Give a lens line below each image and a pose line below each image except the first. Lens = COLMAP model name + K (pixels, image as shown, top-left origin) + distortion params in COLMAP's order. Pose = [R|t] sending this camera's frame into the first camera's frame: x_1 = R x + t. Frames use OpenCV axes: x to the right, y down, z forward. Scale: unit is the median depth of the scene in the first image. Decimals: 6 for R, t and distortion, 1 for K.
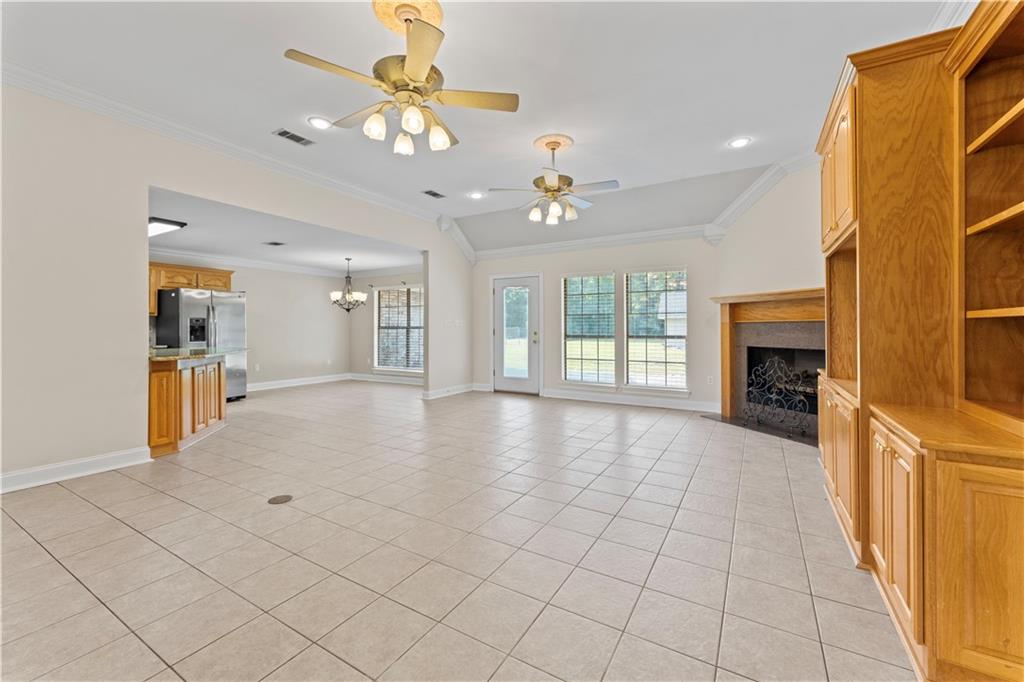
lens RADIAL K [[415.9, 0, 515.5], [0, 415.9, 325.8], [0, 0, 1]] dist [0.000349, 0.000057]
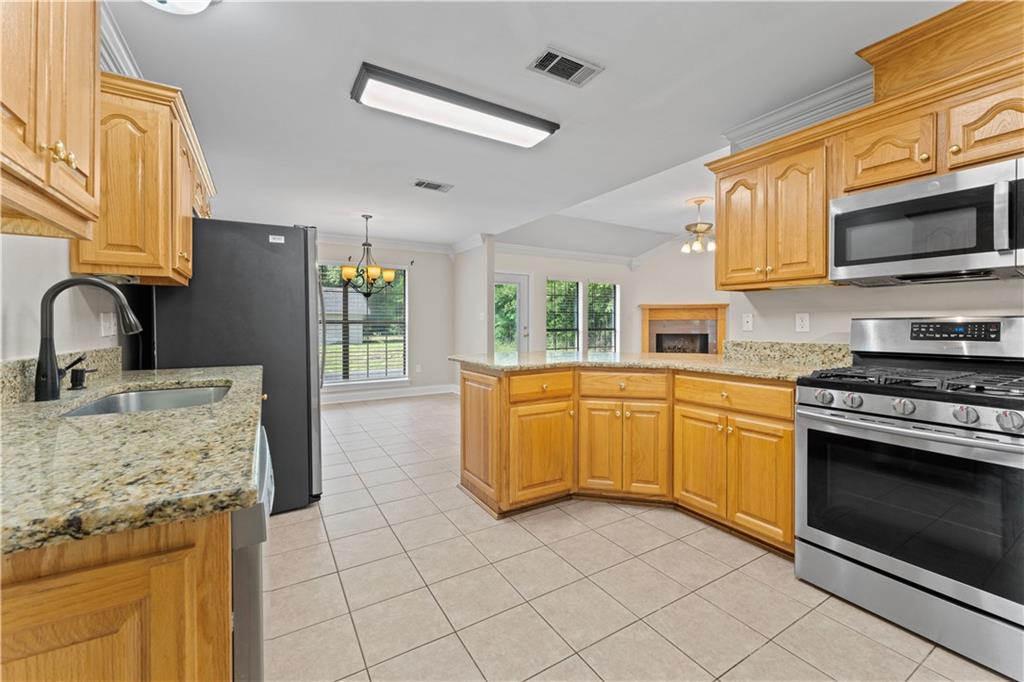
lens RADIAL K [[415.9, 0, 515.5], [0, 415.9, 325.8], [0, 0, 1]] dist [0.000349, 0.000057]
pose [[0.476962, -0.001313, 0.878923, -1.210925], [-0.004546, 0.999982, 0.003960, 0.011370], [-0.878912, -0.005884, 0.476947, 0.668046]]
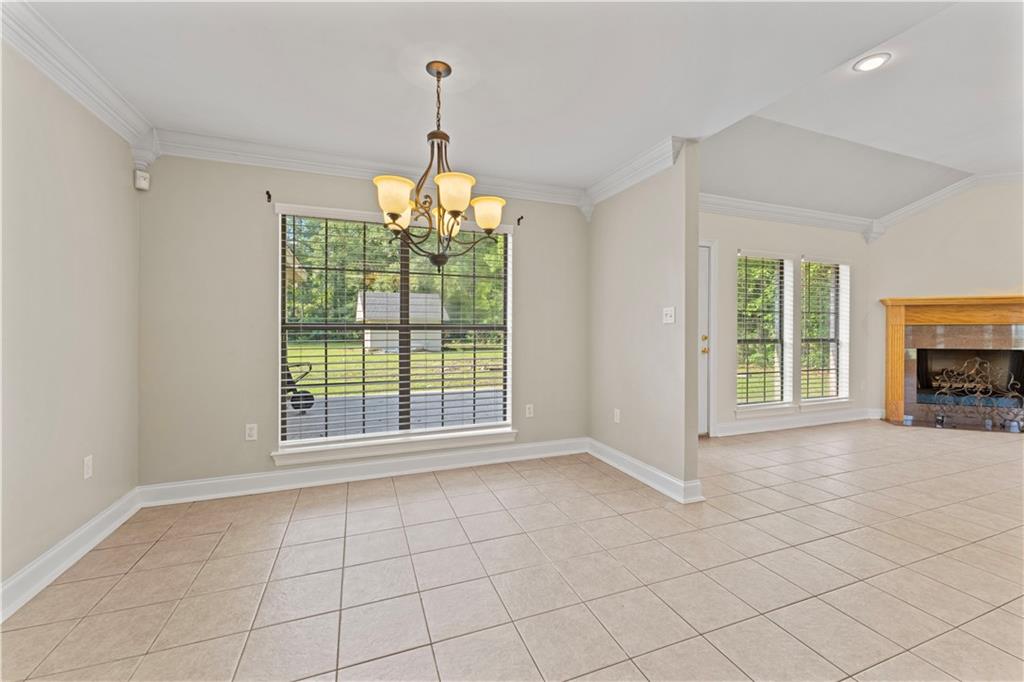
lens RADIAL K [[413.8, 0, 515.6], [0, 413.8, 332.7], [0, 0, 1]] dist [0.001321, 0.000061]
pose [[0.622922, 0.001250, 0.782283, -0.810898], [-0.007211, 0.999965, 0.004144, 0.013222], [-0.782251, -0.008222, 0.622909, 1.104315]]
